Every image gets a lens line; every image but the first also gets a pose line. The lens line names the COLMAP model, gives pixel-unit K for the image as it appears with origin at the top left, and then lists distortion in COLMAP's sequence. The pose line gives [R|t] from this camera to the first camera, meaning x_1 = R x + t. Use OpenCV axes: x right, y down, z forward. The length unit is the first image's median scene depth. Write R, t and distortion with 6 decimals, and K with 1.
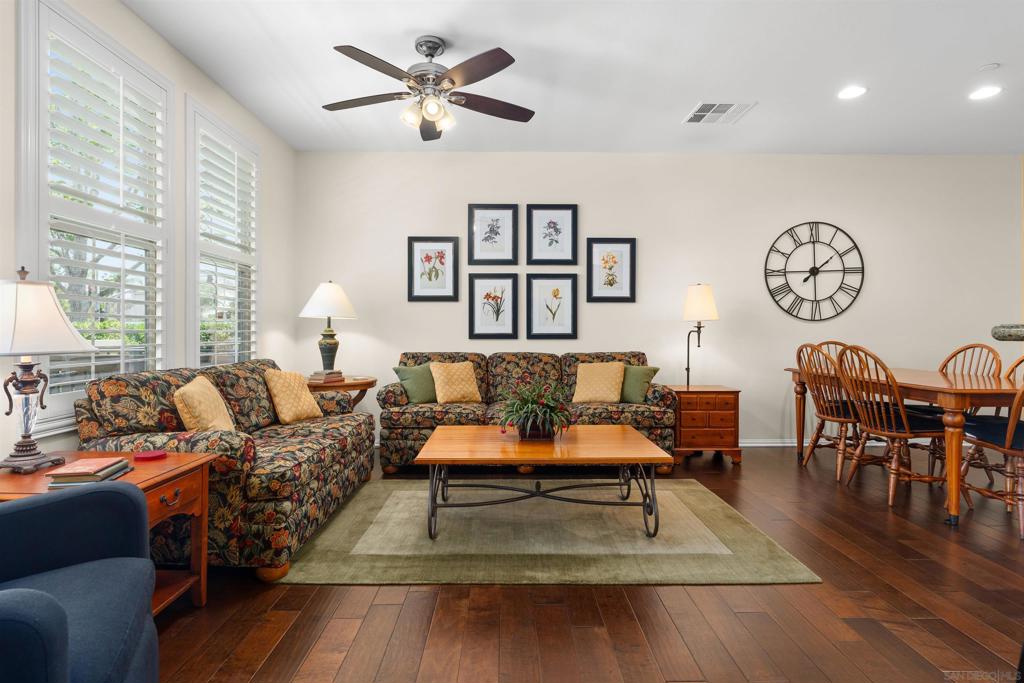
lens RADIAL K [[517.2, 0, 509.8], [0, 517.2, 329.1], [0, 0, 1]] dist [-0.009154, 0.005218]
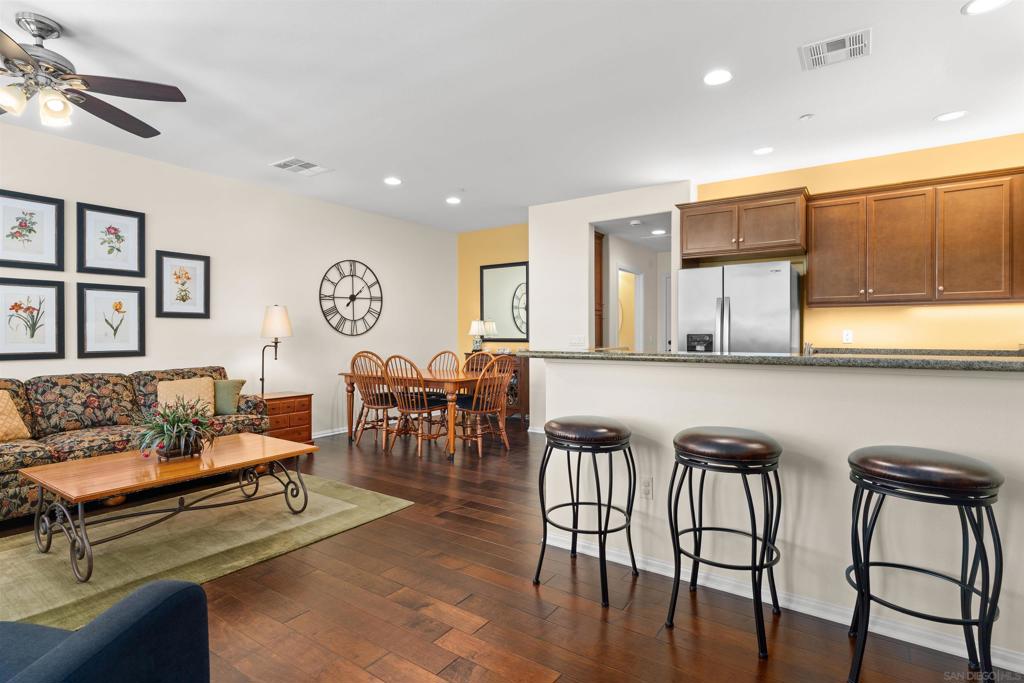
lens RADIAL K [[517.2, 0, 509.7], [0, 517.2, 336.2], [0, 0, 1]] dist [-0.009154, 0.005218]
pose [[0.579005, -0.005141, 0.815308, -0.252537], [0.001268, 0.999985, 0.005405, -0.021606], [-0.815323, -0.002096, 0.579003, -0.086597]]
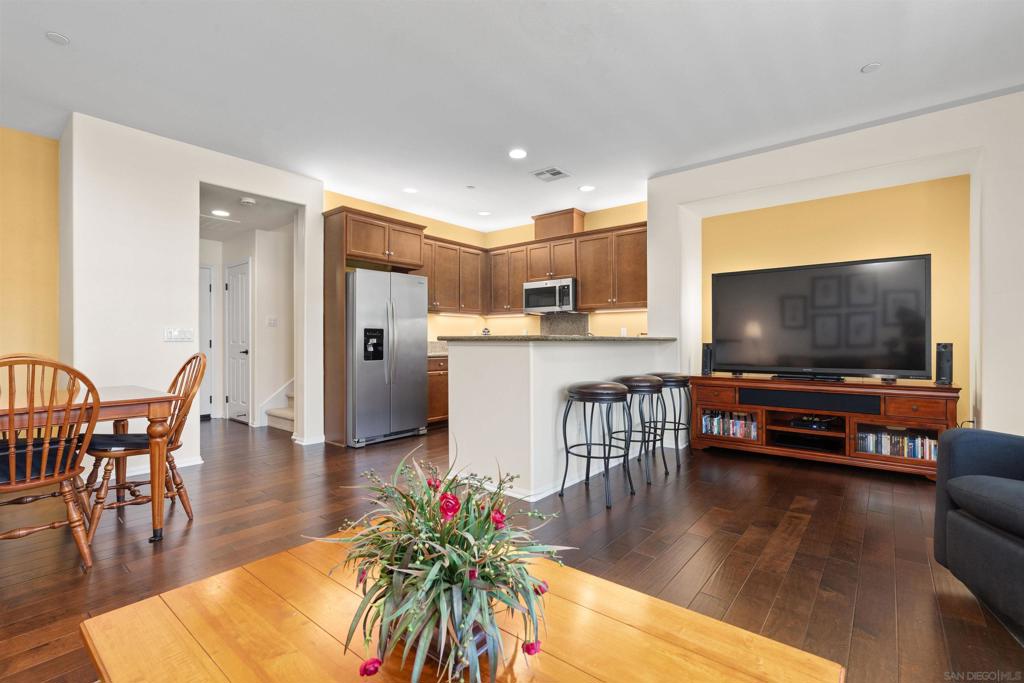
lens RADIAL K [[463.1, 0, 511.6], [0, 463.1, 344.2], [0, 0, 1]] dist [-0.009155, 0.002990]
pose [[-0.770039, -0.007412, 0.637953, -0.115285], [-0.003970, 0.999969, 0.006826, 0.007569], [-0.637984, 0.002723, -0.770045, 0.785683]]
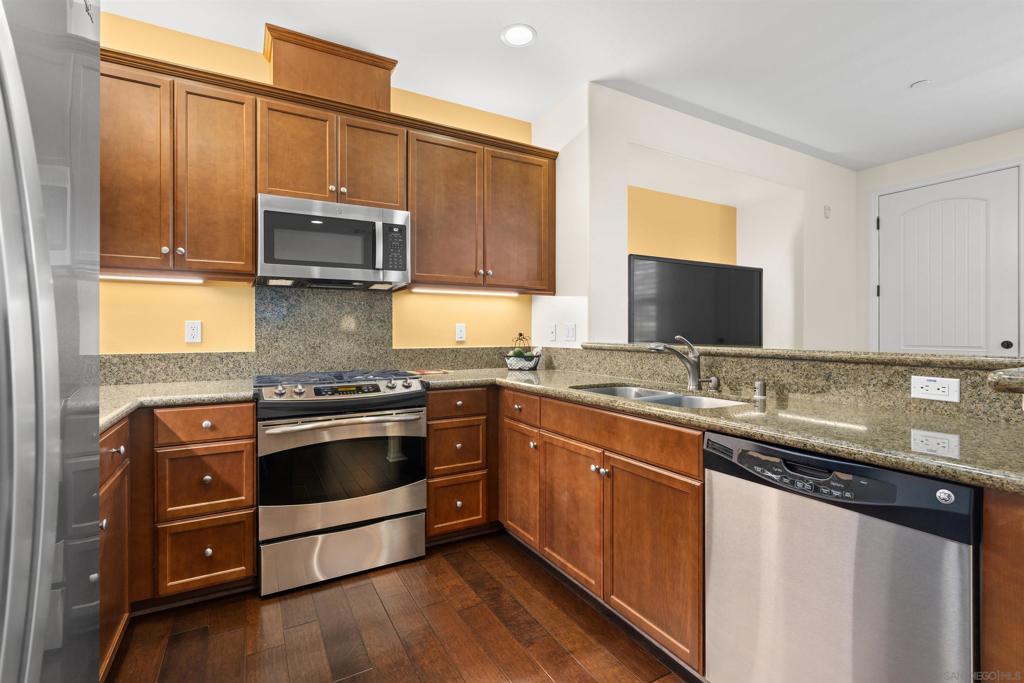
lens RADIAL K [[463.1, 0, 510.0], [0, 463.1, 332.8], [0, 0, 1]] dist [-0.009155, 0.002990]
pose [[-0.869564, -0.001052, -0.493820, 0.715284], [-0.001451, 0.999999, 0.000425, -0.014026], [0.493819, 0.001086, -0.869564, 0.286528]]
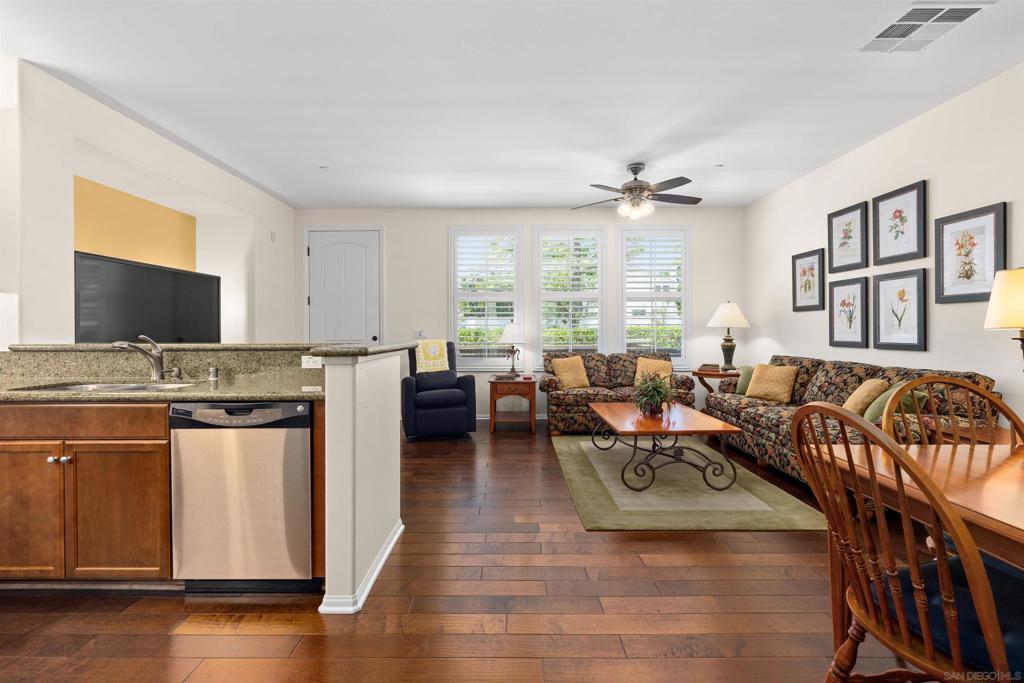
lens RADIAL K [[463.1, 0, 510.0], [0, 463.1, 330.4], [0, 0, 1]] dist [-0.009155, 0.002990]
pose [[-0.004345, 0.000188, -0.999991, 0.838784], [0.004080, 0.999992, 0.000170, -0.015042], [0.999982, -0.004080, -0.004345, 0.373566]]
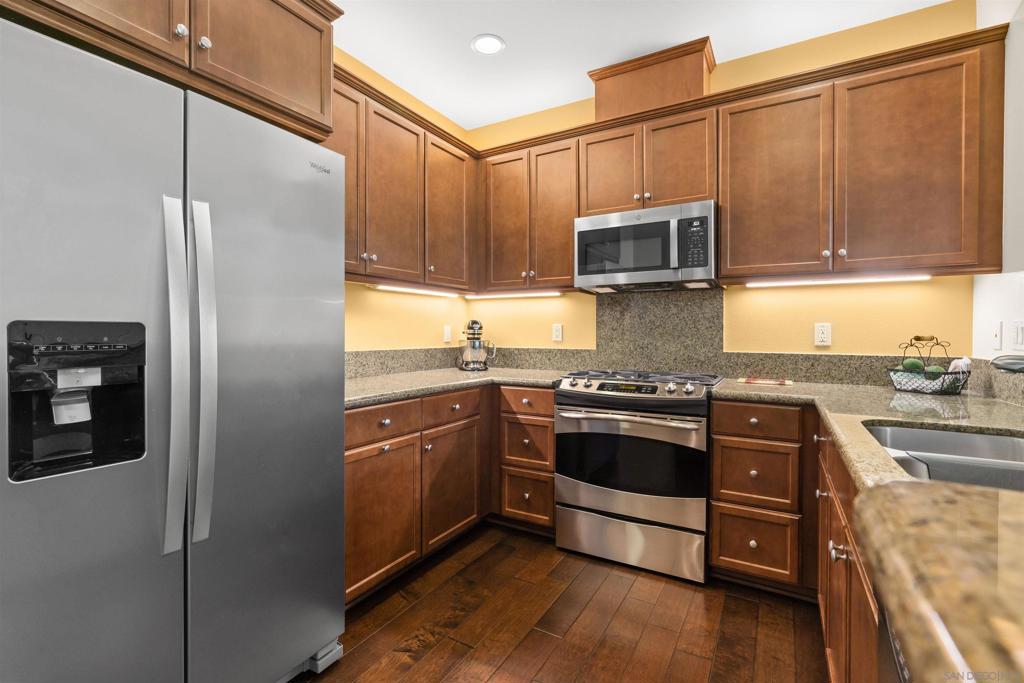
lens RADIAL K [[463.1, 0, 512.1], [0, 463.1, 337.3], [0, 0, 1]] dist [-0.009155, 0.002990]
pose [[-0.862083, -0.010019, 0.506668, 0.477571], [-0.005525, 0.999931, 0.010372, -0.014562], [-0.506737, 0.006142, -0.862079, 0.283464]]
